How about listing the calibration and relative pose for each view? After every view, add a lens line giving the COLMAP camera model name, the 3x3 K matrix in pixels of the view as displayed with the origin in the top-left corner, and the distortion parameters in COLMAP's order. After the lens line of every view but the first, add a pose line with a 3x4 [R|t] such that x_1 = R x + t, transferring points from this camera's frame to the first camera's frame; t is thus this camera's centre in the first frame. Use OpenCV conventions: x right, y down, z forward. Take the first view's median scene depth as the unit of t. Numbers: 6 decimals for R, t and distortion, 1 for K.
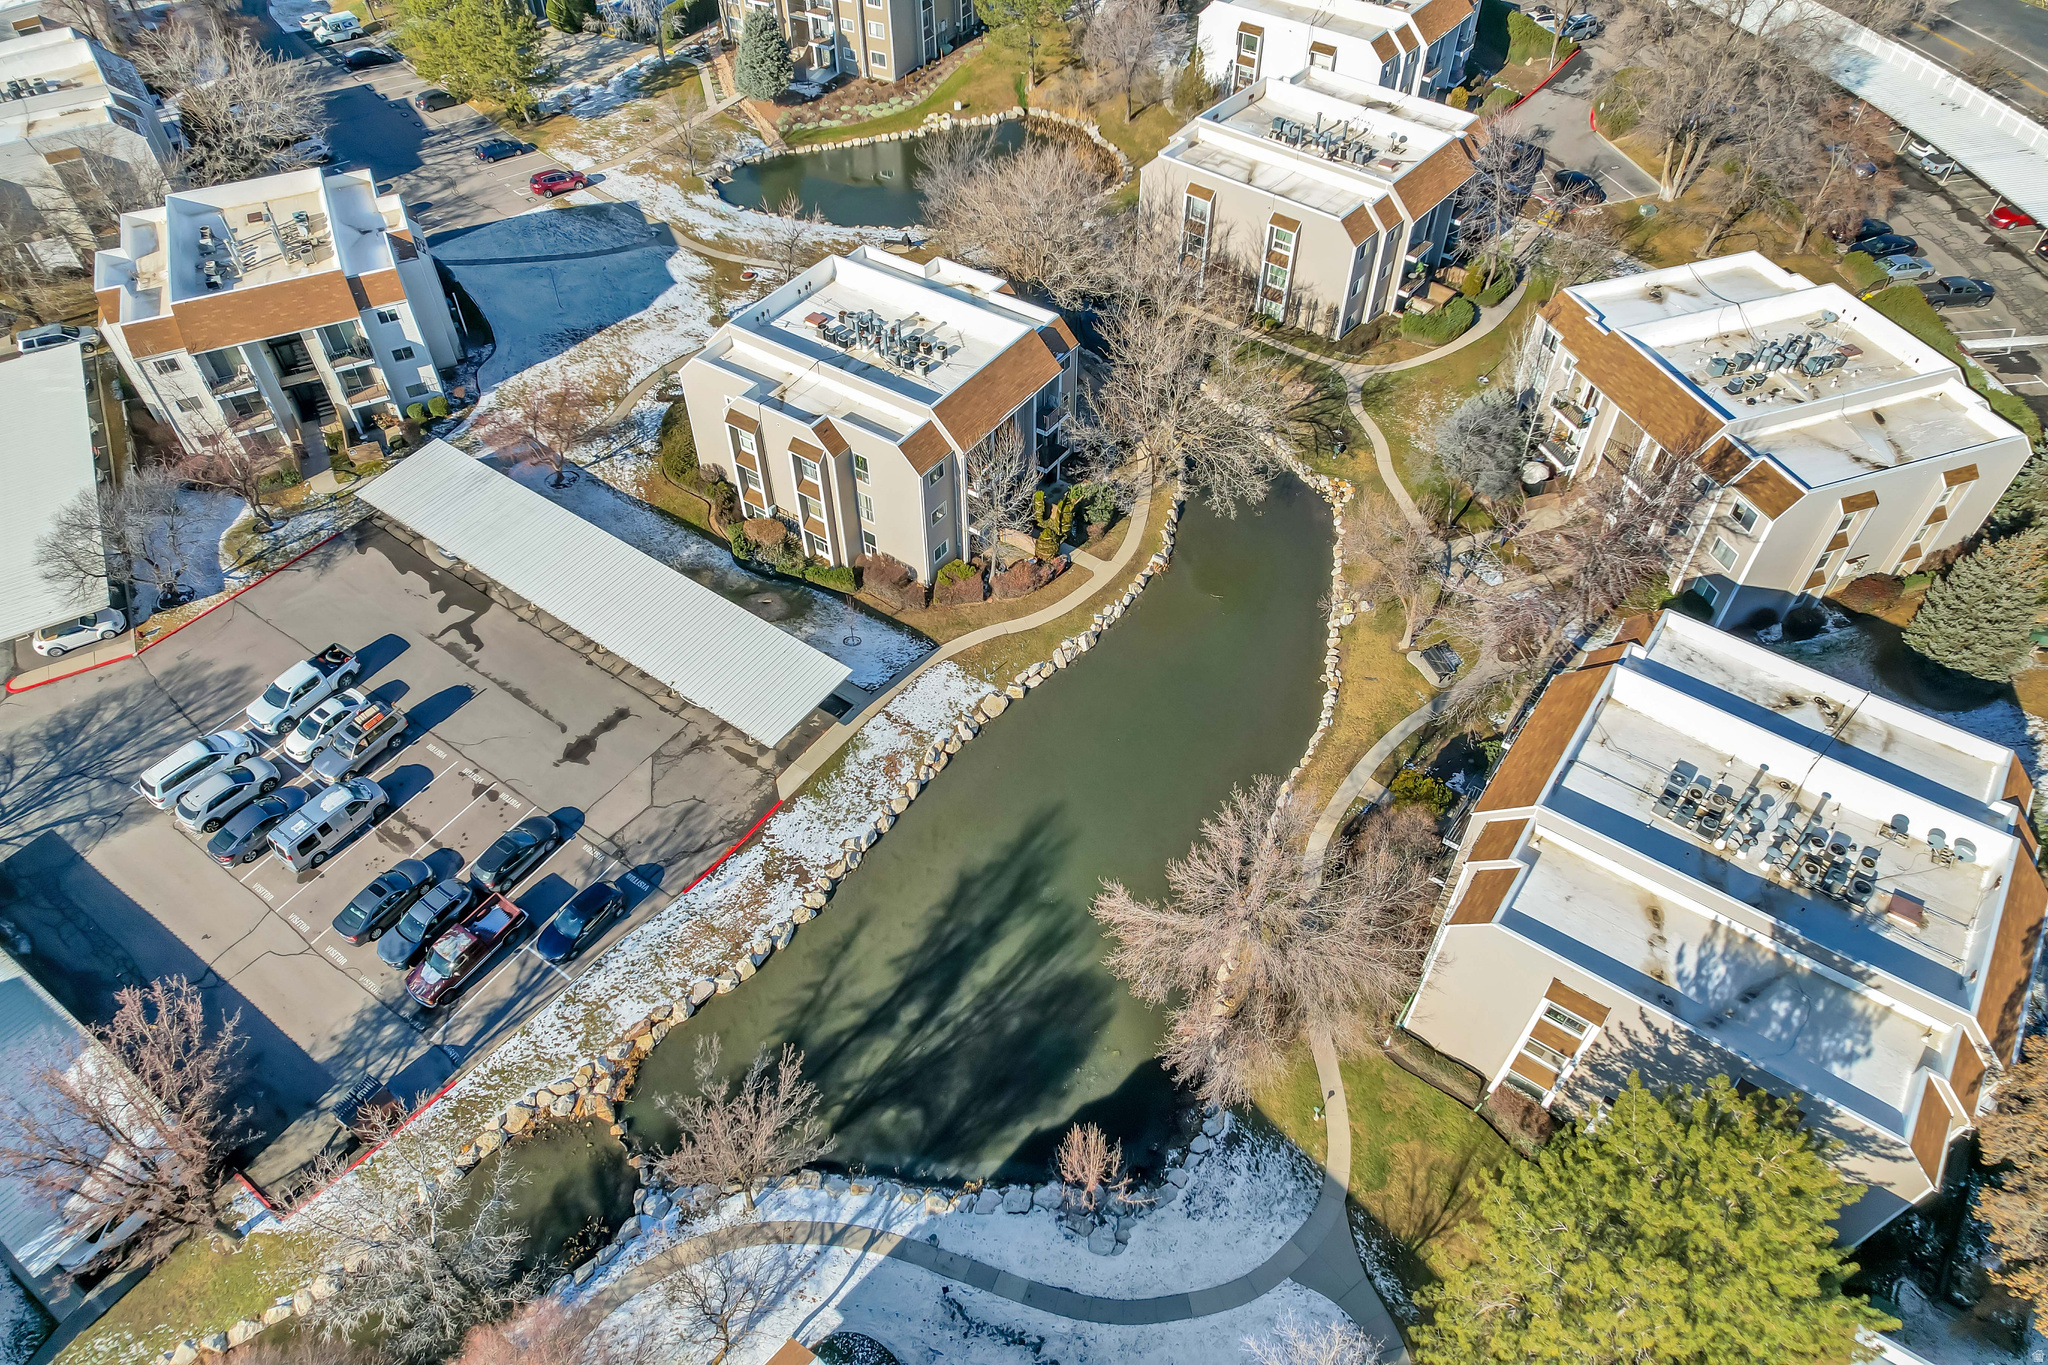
lens RADIAL K [[1305.5, 0, 1025.3], [0, 1305.5, 682.1], [0, 0, 1]] dist [-0.071120, 0.065991]
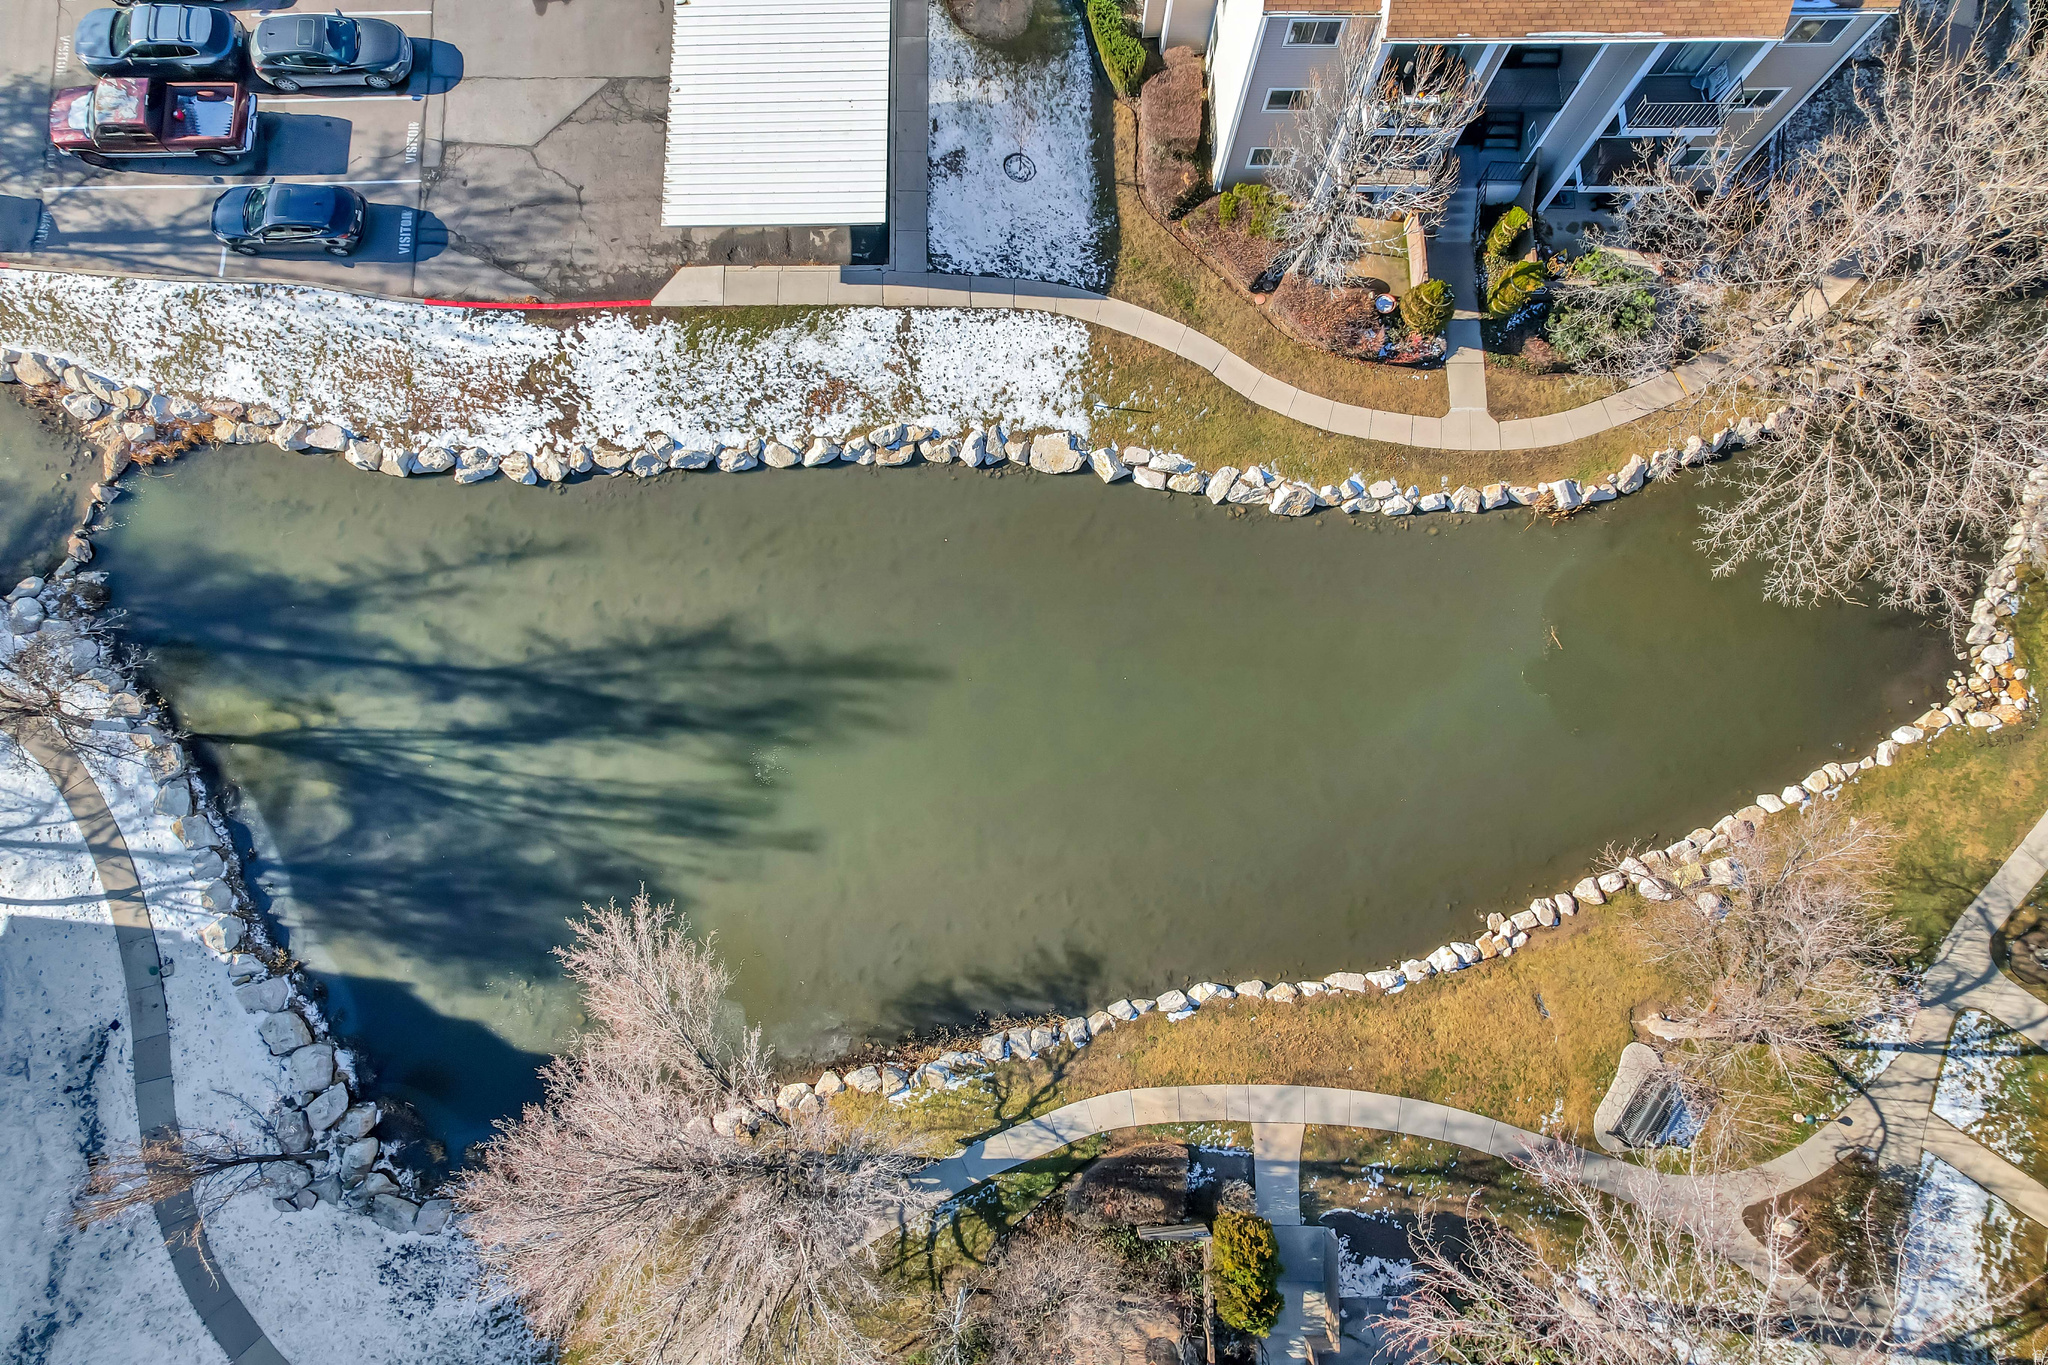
lens RADIAL K [[1305.5, 0, 1029.0], [0, 1305.5, 687.8], [0, 0, 1]] dist [-0.071120, 0.065991]
pose [[0.578925, 0.802770, -0.142853, 0.143019], [-0.607118, 0.541340, 0.581686, -0.271005], [0.544292, -0.250024, 0.800771, 0.602105]]
